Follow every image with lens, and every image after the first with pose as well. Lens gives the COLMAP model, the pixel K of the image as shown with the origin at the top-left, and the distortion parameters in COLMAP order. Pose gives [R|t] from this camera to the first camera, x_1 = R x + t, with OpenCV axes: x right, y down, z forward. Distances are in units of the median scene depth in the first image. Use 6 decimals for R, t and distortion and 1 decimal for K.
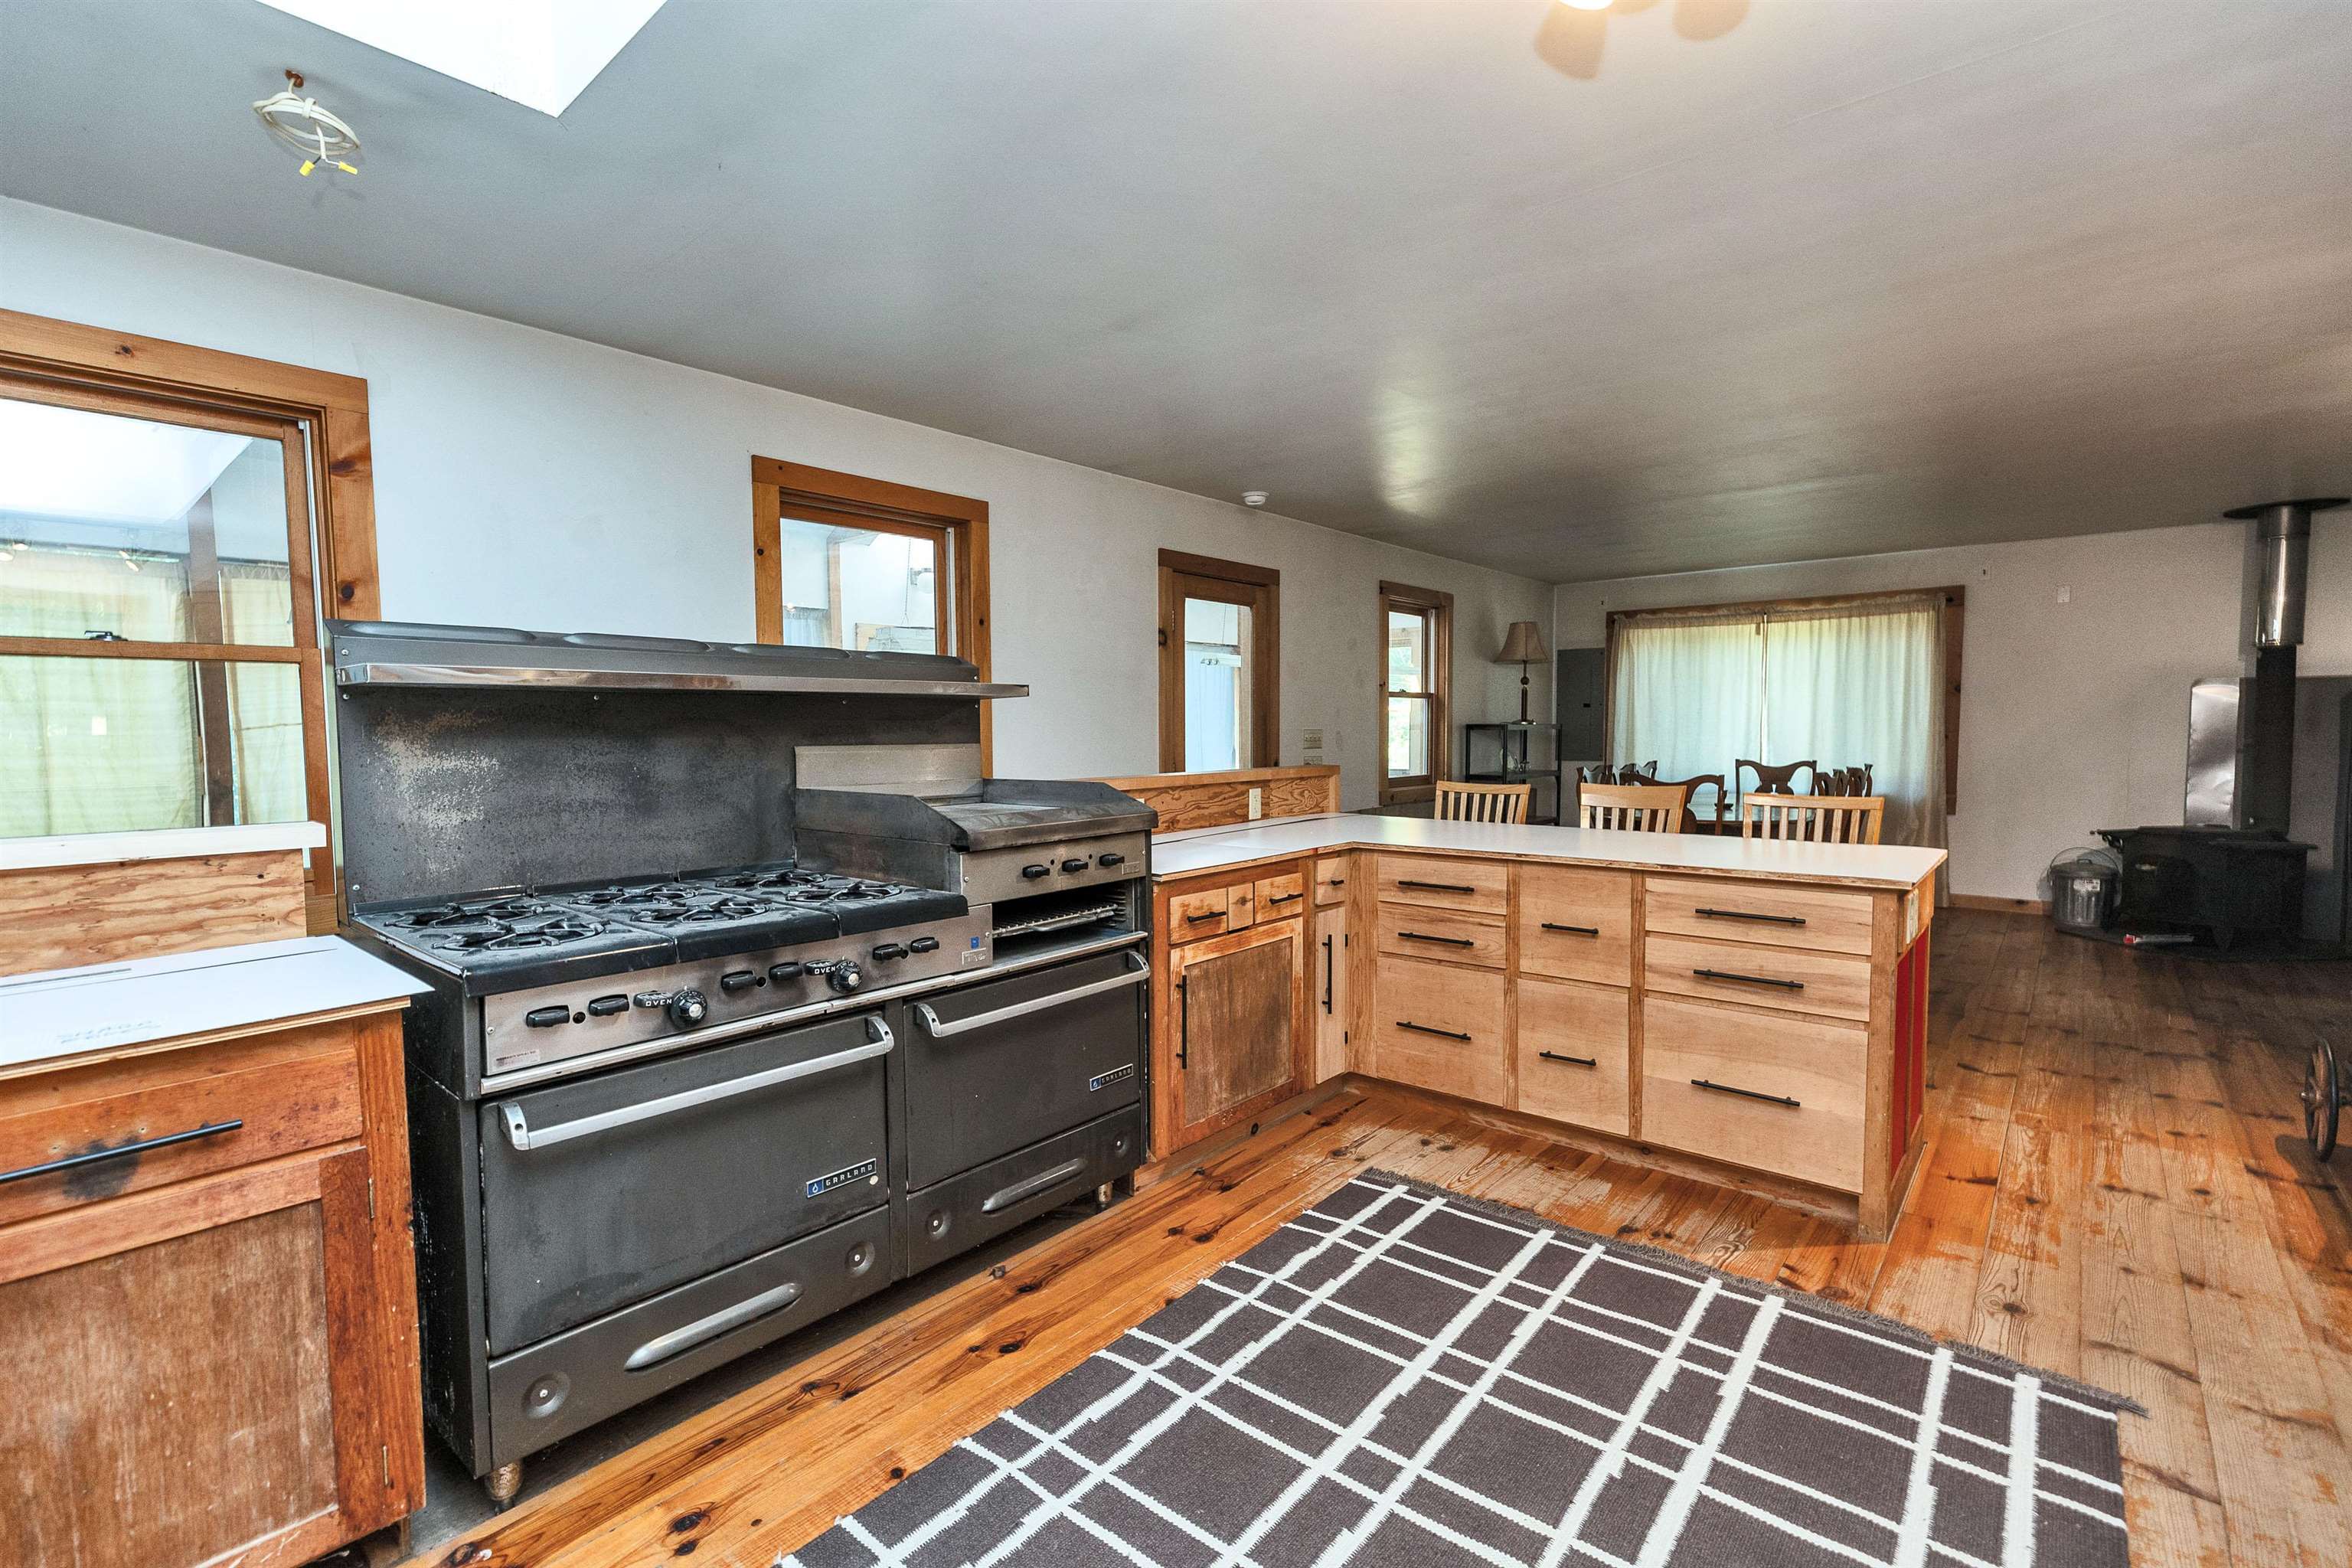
lens RADIAL K [[1040.8, 0, 1176.0], [0, 1040.8, 784.0], [0, 0, 1]] dist [0.006904, -0.000920]
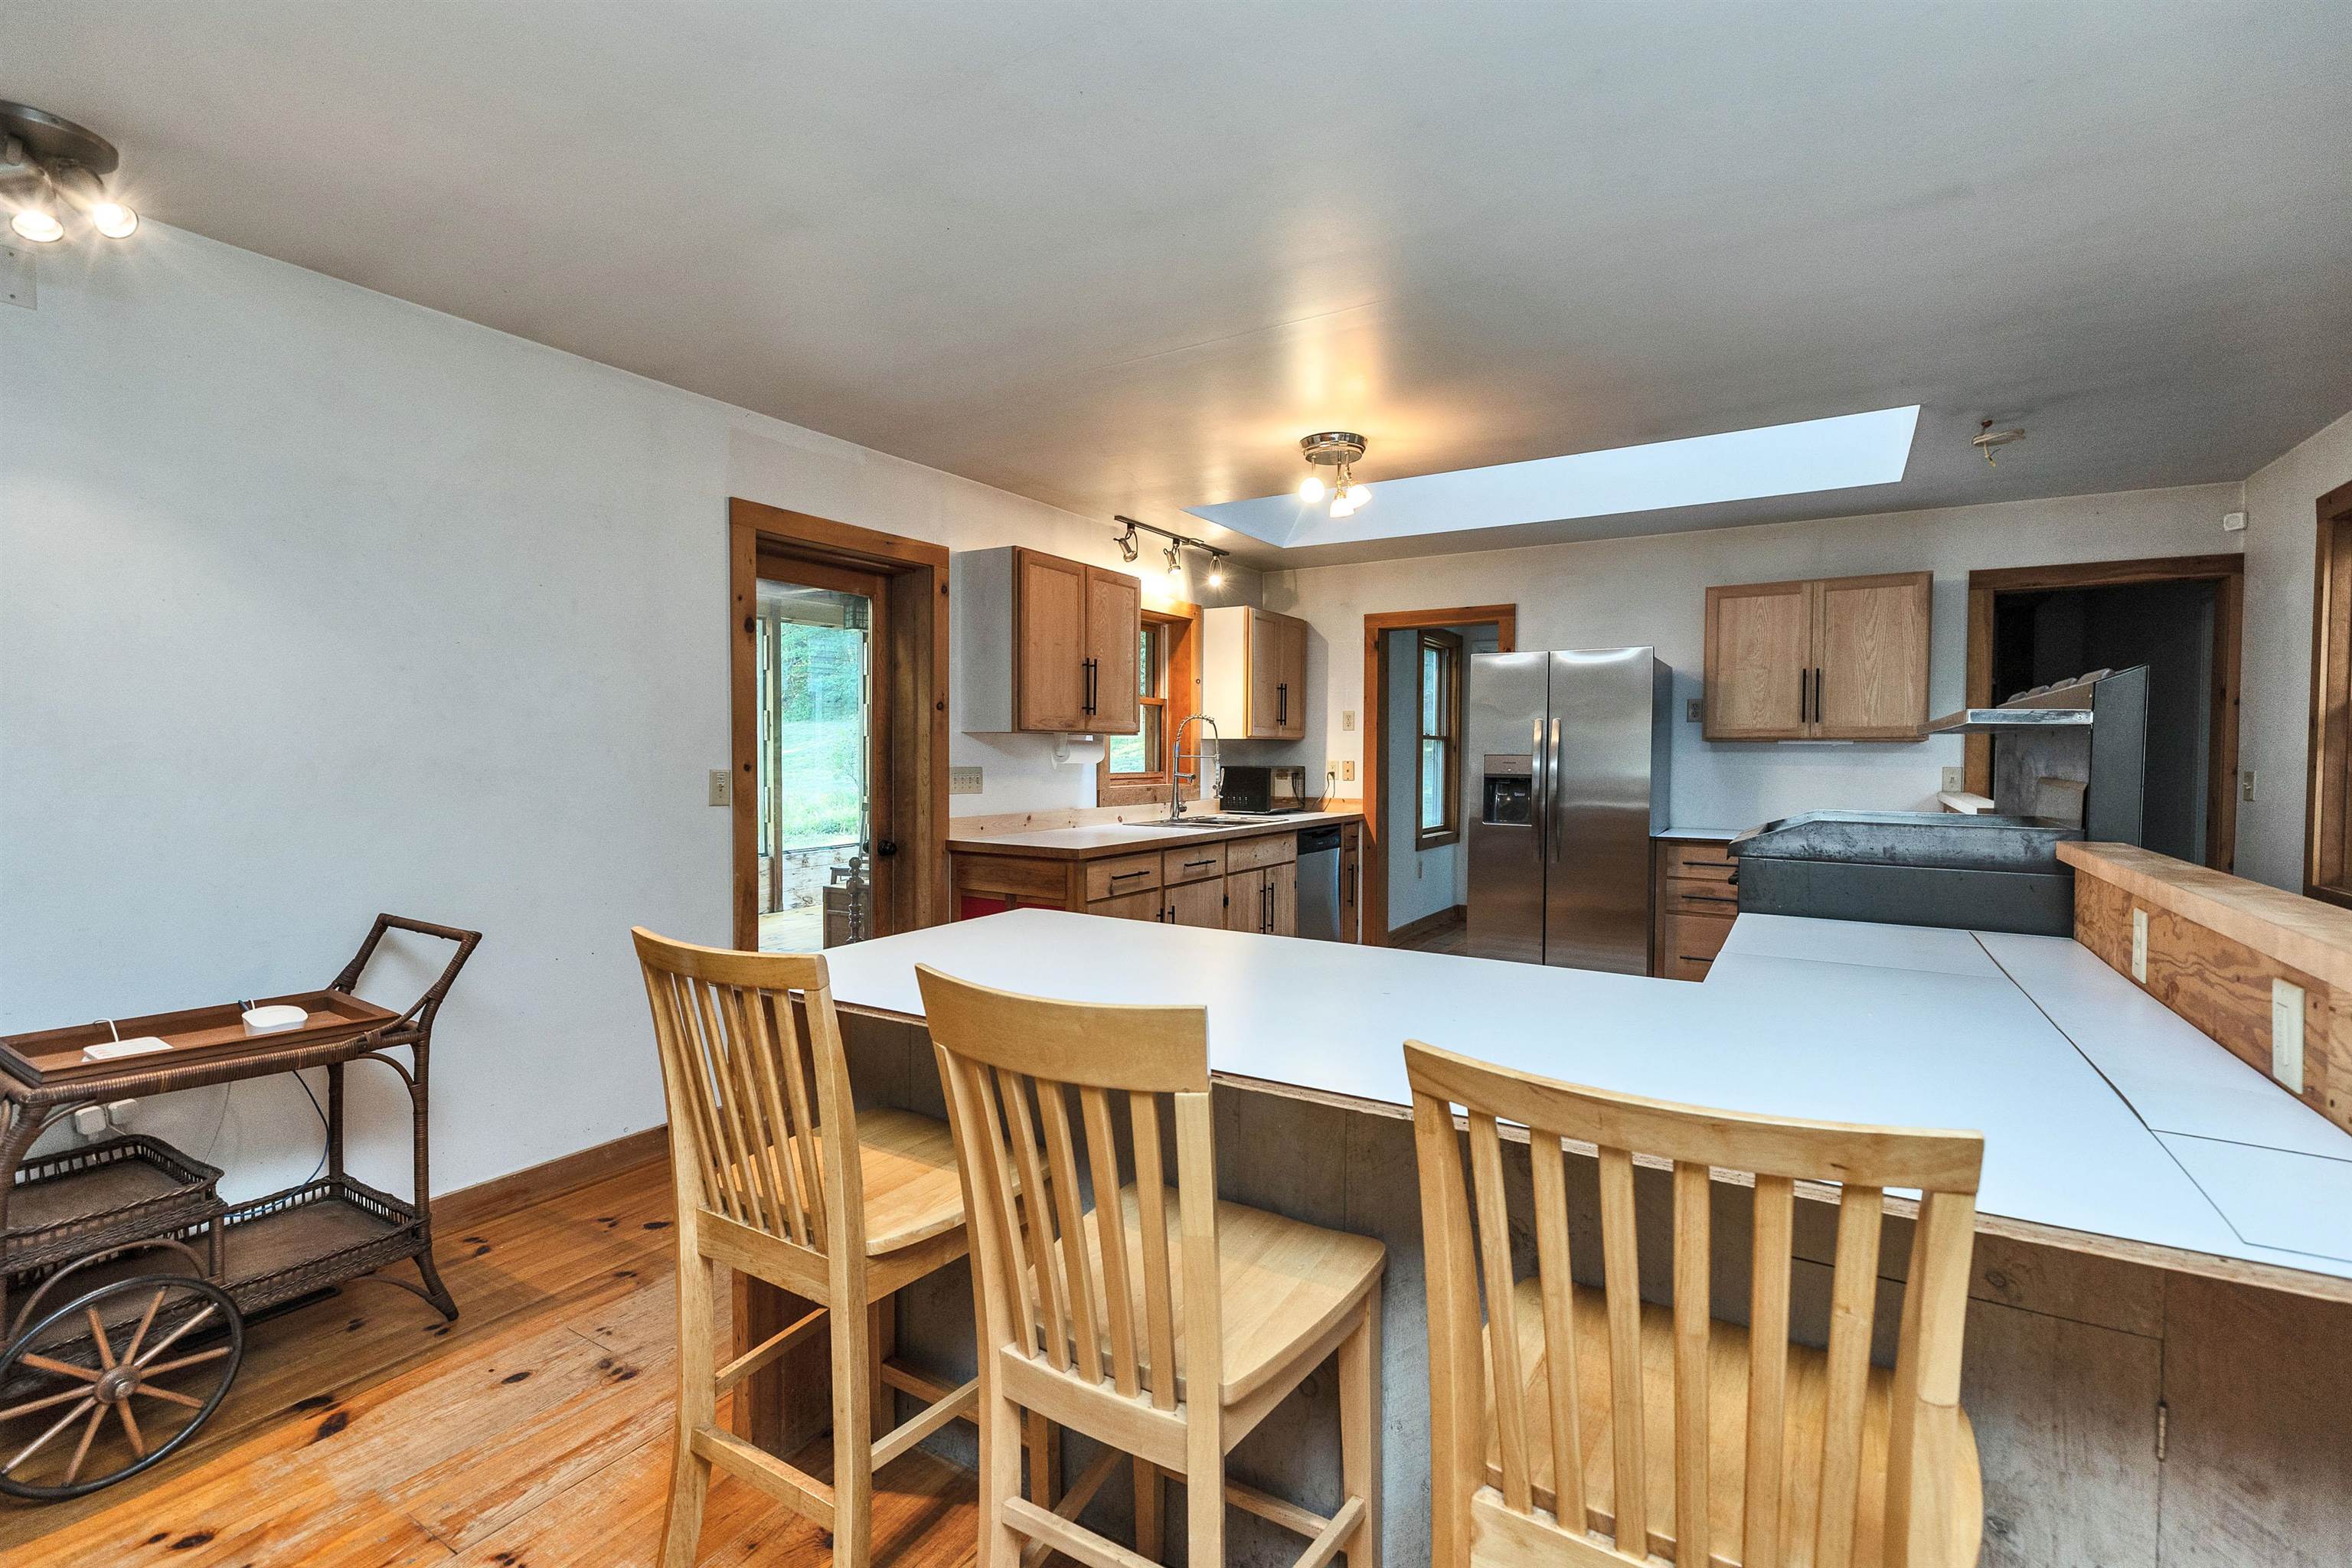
lens RADIAL K [[1040.8, 0, 1176.0], [0, 1040.8, 784.0], [0, 0, 1]] dist [0.006904, -0.000920]
pose [[-0.988160, 0.005707, -0.153323, 0.347530], [-0.008303, 0.995854, 0.090582, -0.063126], [0.153205, 0.090783, -0.984016, 0.997792]]
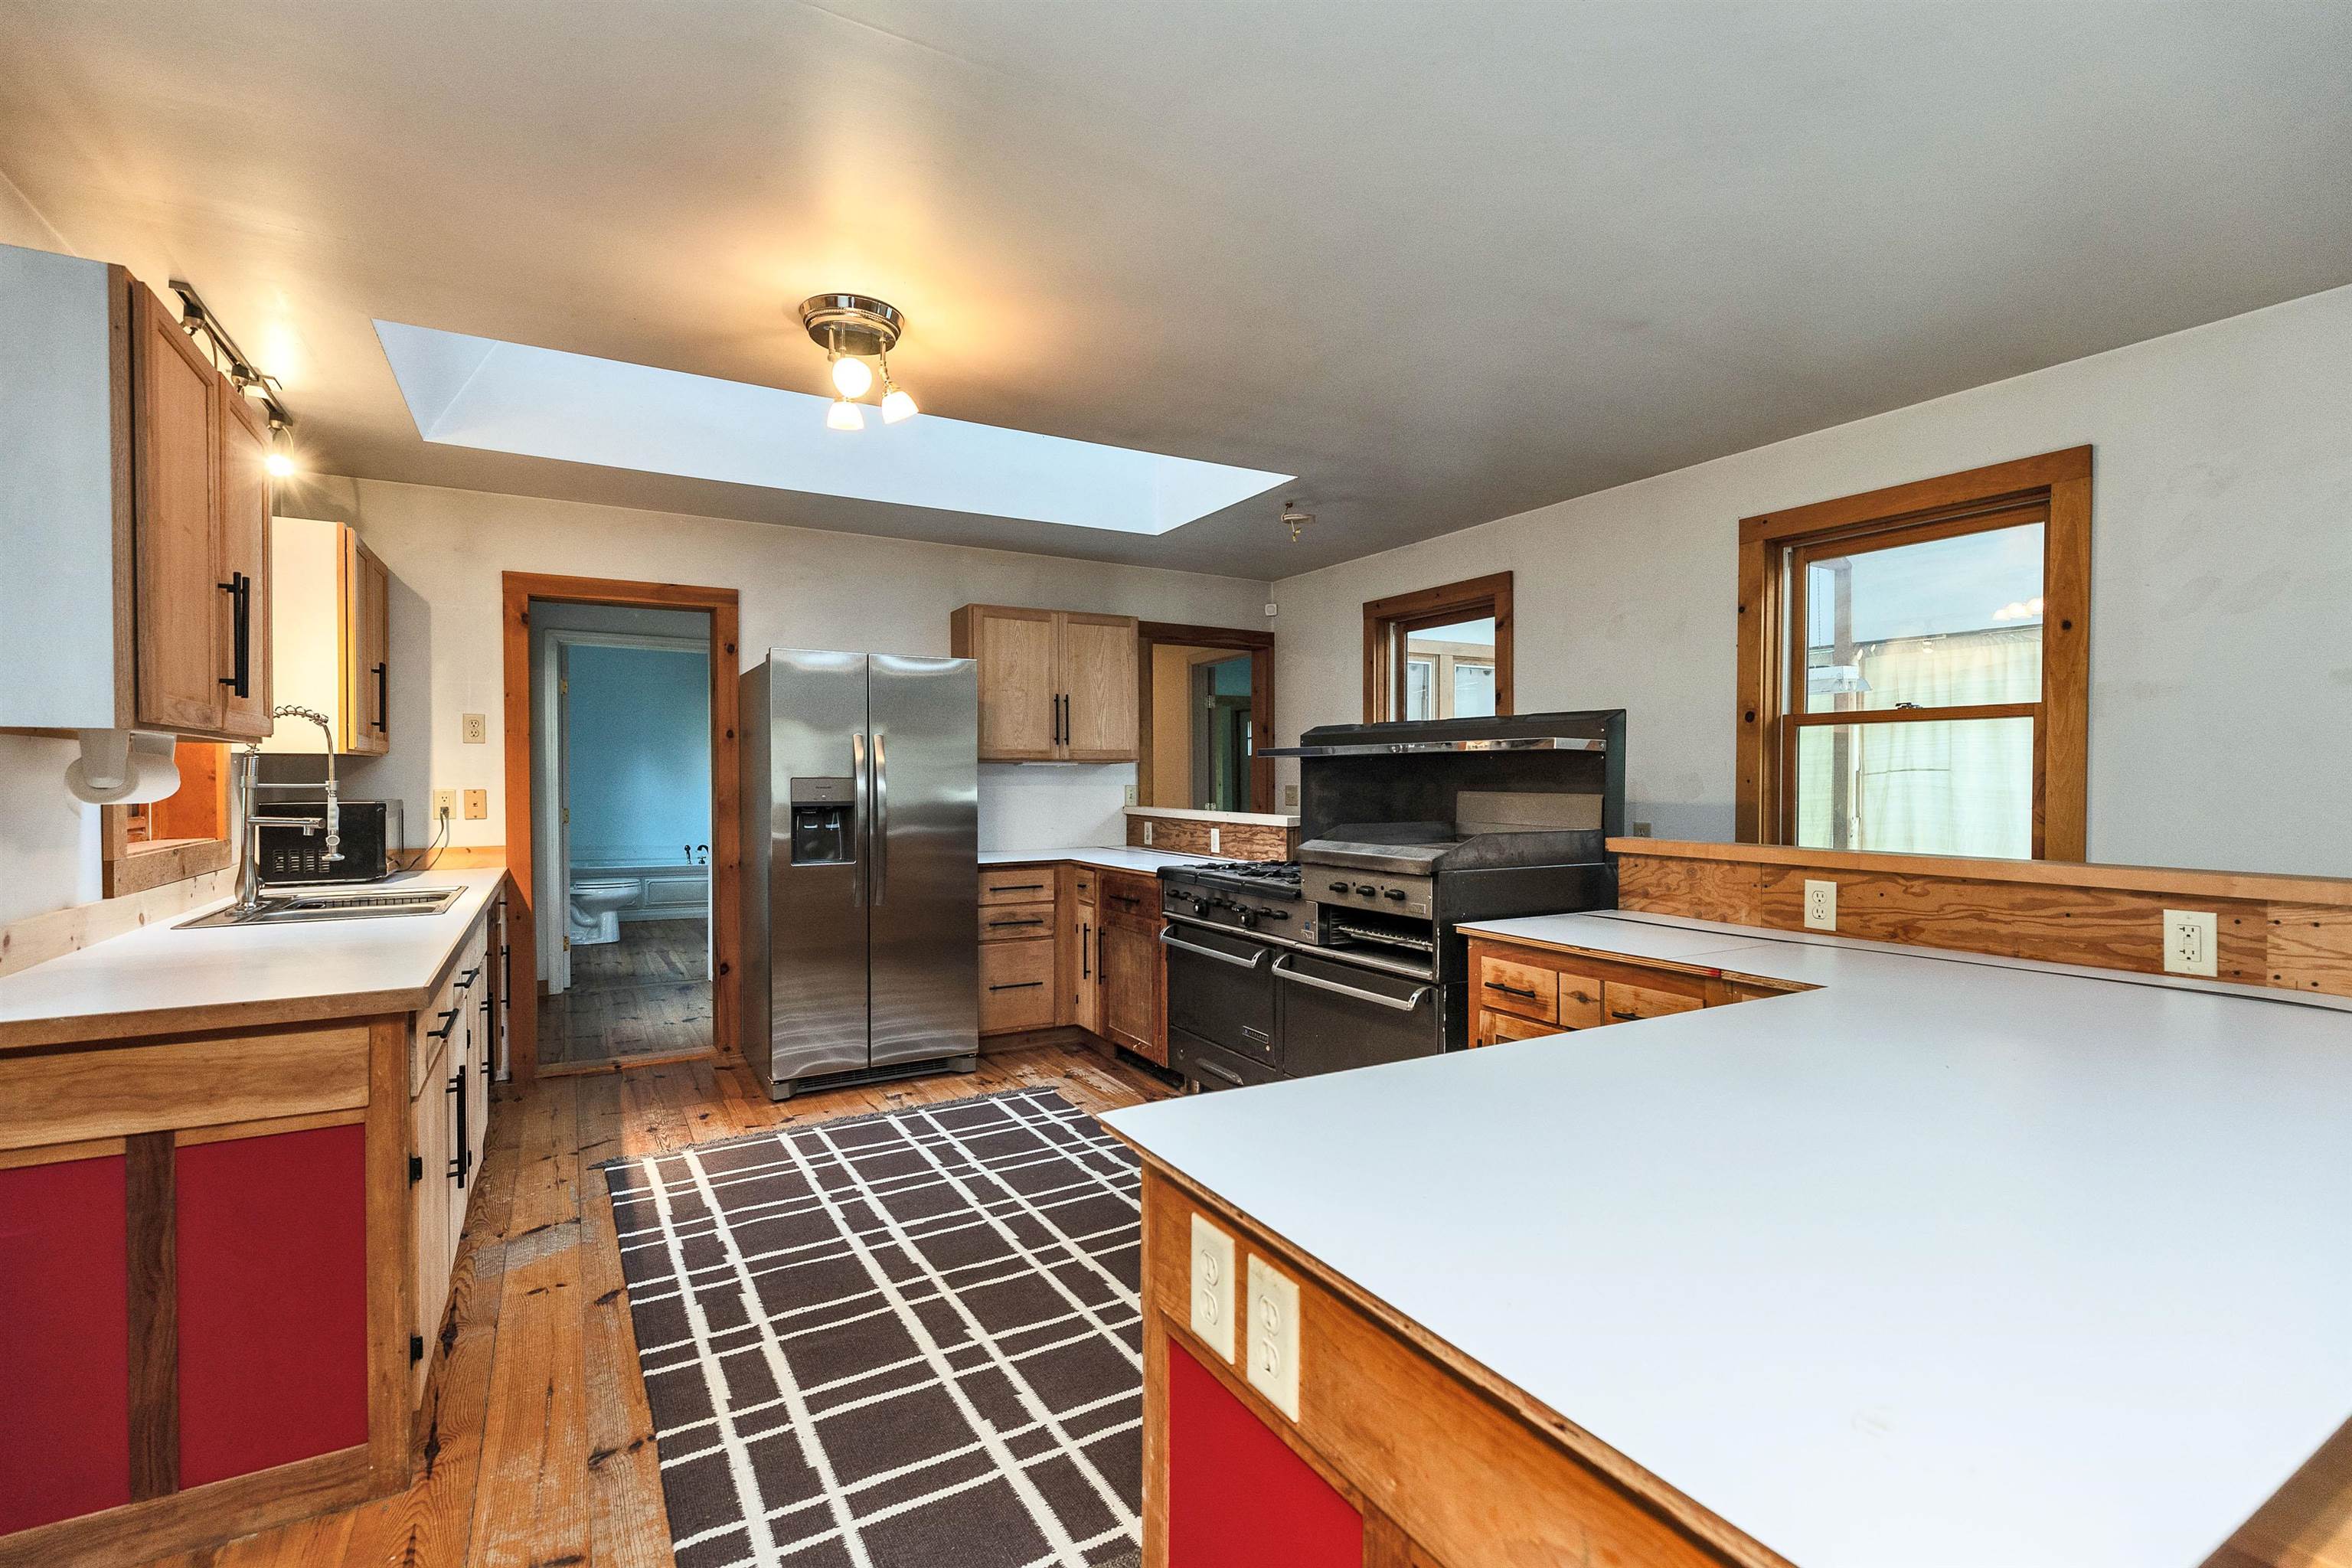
lens RADIAL K [[1057.6, 0, 1176.0], [0, 1057.6, 784.0], [0, 0, 1]] dist [0.001354, 0.000414]
pose [[-0.326343, 0.012404, -0.945170, 0.563721], [-0.051659, 0.998186, 0.030936, -0.036609], [0.943839, 0.058922, -0.325110, 0.576485]]
